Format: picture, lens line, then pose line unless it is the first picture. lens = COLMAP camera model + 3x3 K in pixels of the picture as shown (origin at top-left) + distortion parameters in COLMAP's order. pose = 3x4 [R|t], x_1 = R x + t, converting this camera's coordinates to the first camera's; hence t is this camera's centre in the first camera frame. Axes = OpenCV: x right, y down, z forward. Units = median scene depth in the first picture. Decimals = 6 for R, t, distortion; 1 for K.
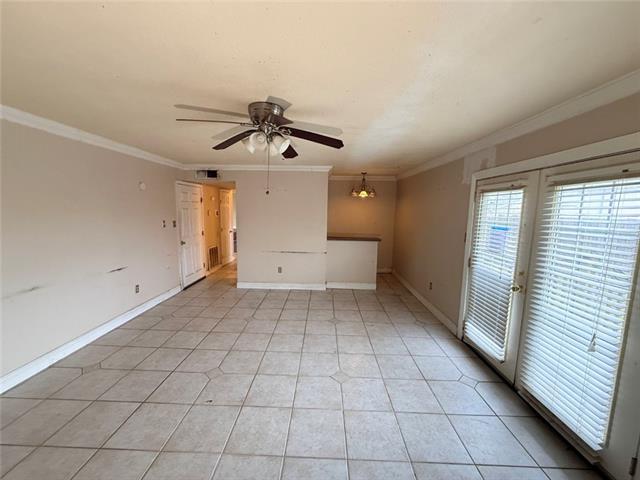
lens RADIAL K [[255.0, 0, 317.7], [0, 255.0, 239.8], [0, 0, 1]] dist [-0.002250, 0.000299]
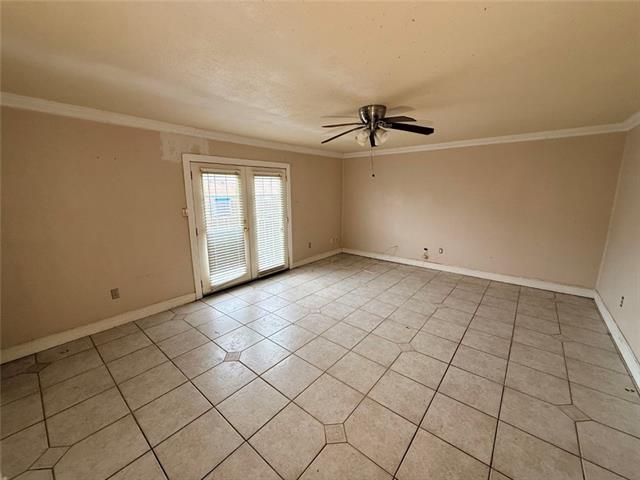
lens RADIAL K [[255.0, 0, 317.7], [0, 255.0, 239.0], [0, 0, 1]] dist [-0.002250, 0.000299]
pose [[-0.780548, -0.135434, 0.610247, -0.692875], [0.065609, 0.953104, 0.295445, -0.235278], [-0.621643, 0.270647, -0.735058, 1.854761]]
